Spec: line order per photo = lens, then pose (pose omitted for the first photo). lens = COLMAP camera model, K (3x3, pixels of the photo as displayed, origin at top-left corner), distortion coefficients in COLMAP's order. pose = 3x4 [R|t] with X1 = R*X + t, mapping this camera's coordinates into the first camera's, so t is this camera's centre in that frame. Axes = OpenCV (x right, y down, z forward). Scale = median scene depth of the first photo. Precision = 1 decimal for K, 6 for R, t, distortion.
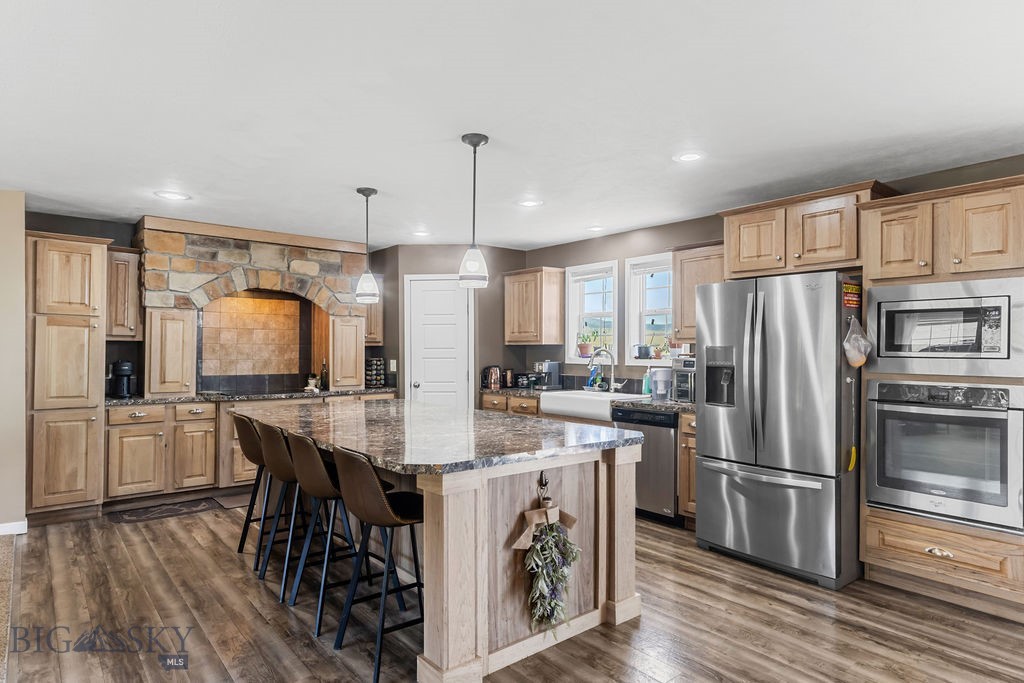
lens RADIAL K [[583.1, 0, 514.2], [0, 583.1, 345.6], [0, 0, 1]] dist [0.001473, 0.000174]
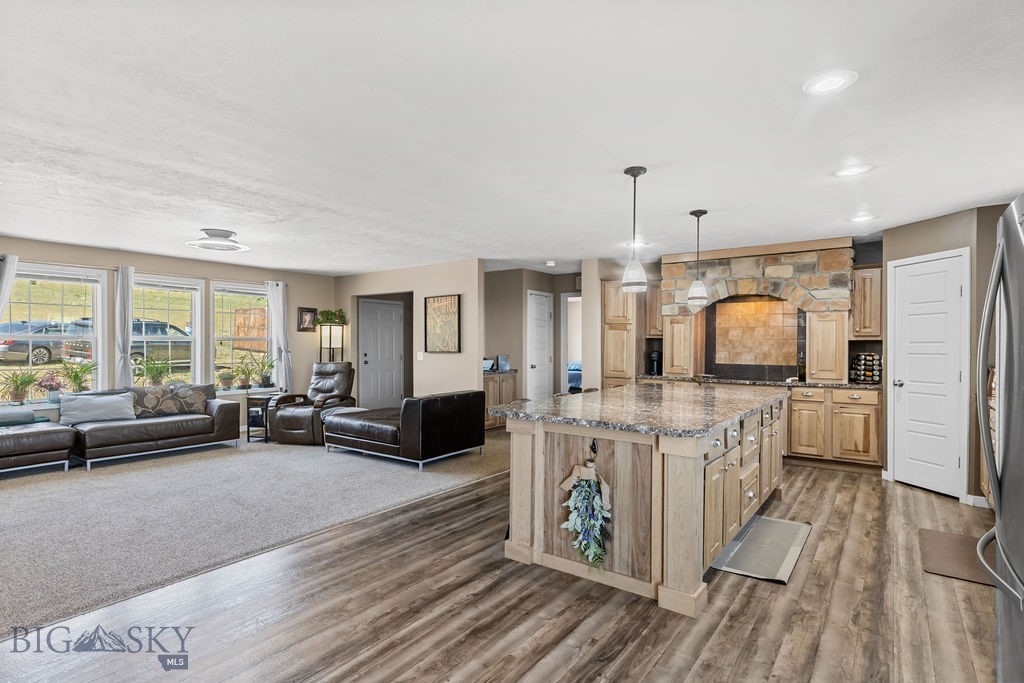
lens RADIAL K [[510.1, 0, 518.3], [0, 510.1, 349.4], [0, 0, 1]] dist [0.019676, 0.000217]
pose [[0.255219, 0.009558, -0.966836, 0.486884], [0.004544, 0.999928, 0.011085, 0.004504], [0.966873, -0.007222, 0.255157, 0.258141]]
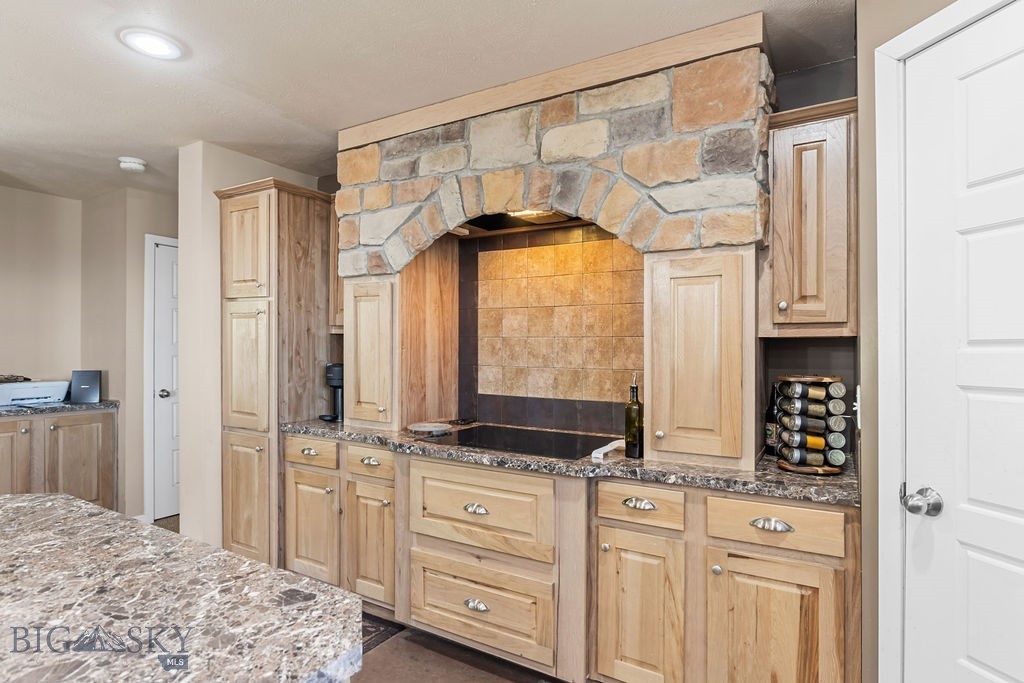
lens RADIAL K [[538.6, 0, 513.4], [0, 538.6, 347.8], [0, 0, 1]] dist [-0.003707, 0.000700]
pose [[0.340485, -0.000919, -0.940249, -0.027650], [0.003134, 0.999995, 0.000158, 0.007025], [0.940245, -0.003001, 0.340486, 0.849546]]
